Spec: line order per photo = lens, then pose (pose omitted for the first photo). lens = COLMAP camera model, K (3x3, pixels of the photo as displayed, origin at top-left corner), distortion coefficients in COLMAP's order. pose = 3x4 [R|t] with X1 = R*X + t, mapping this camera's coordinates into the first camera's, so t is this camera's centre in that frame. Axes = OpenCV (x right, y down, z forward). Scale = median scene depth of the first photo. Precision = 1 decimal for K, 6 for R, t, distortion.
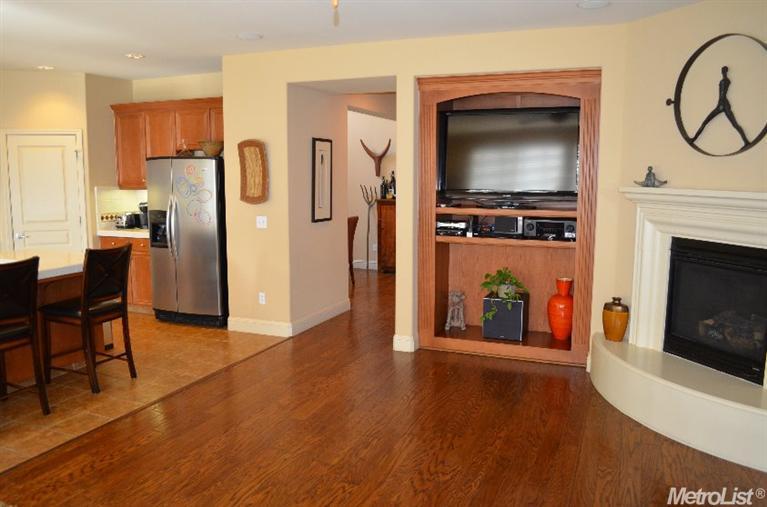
lens RADIAL K [[600.2, 0, 383.5], [0, 600.2, 253.5], [0, 0, 1]] dist [-0.090982, -0.001267]
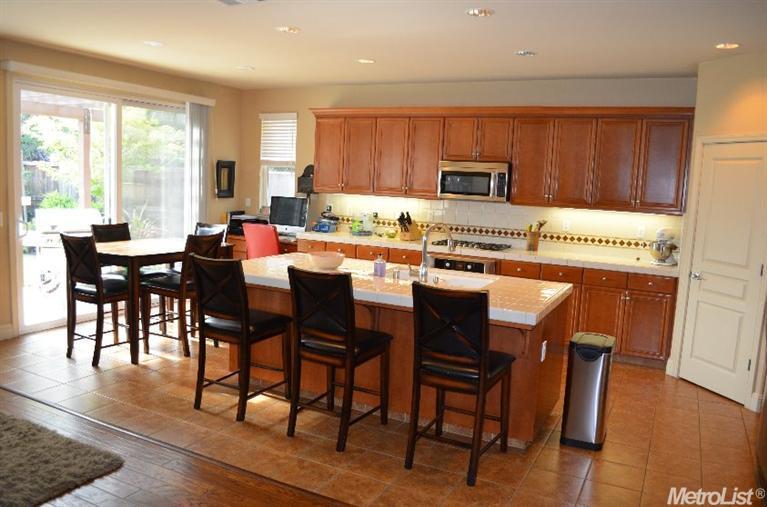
lens RADIAL K [[600.2, 0, 383.5], [0, 600.2, 253.5], [0, 0, 1]] dist [-0.090982, -0.001267]
pose [[-0.071907, 0.106991, -0.991656, 0.175213], [-0.182955, 0.975946, 0.118563, -0.085104], [0.980488, 0.189954, -0.050603, 0.707444]]
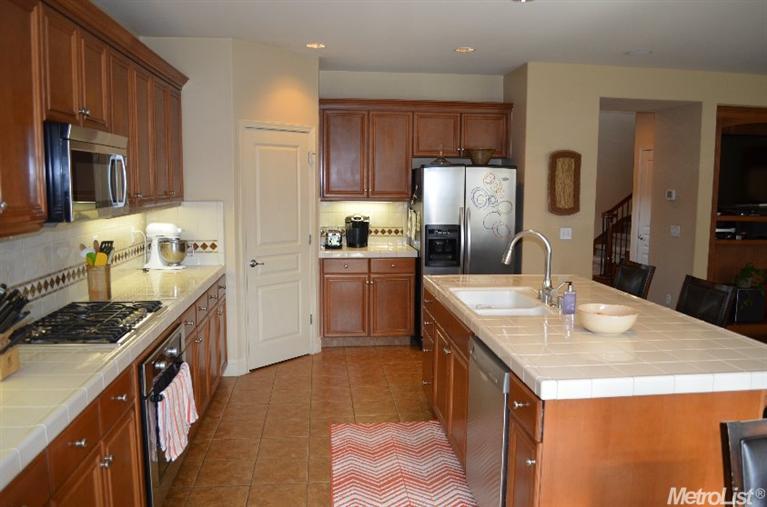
lens RADIAL K [[600.2, 0, 383.5], [0, 600.2, 253.5], [0, 0, 1]] dist [-0.090982, -0.001267]
pose [[0.882751, -0.052600, 0.466887, -0.943192], [0.057847, 0.998321, 0.003099, -0.040243], [-0.466266, 0.024273, 0.884312, 0.268661]]
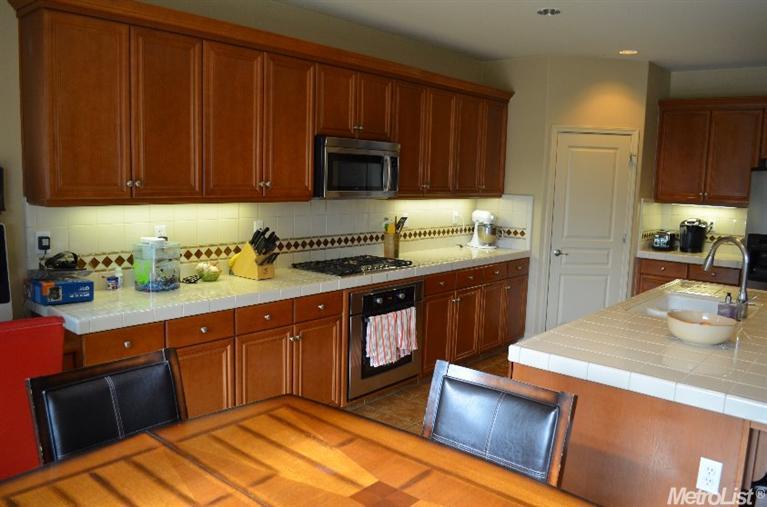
lens RADIAL K [[600.2, 0, 383.5], [0, 600.2, 253.5], [0, 0, 1]] dist [-0.090982, -0.001267]
pose [[0.944687, 0.066201, -0.321222, -0.663082], [-0.068250, 0.997656, 0.004892, -0.018288], [0.320793, 0.017301, 0.946991, 0.114466]]
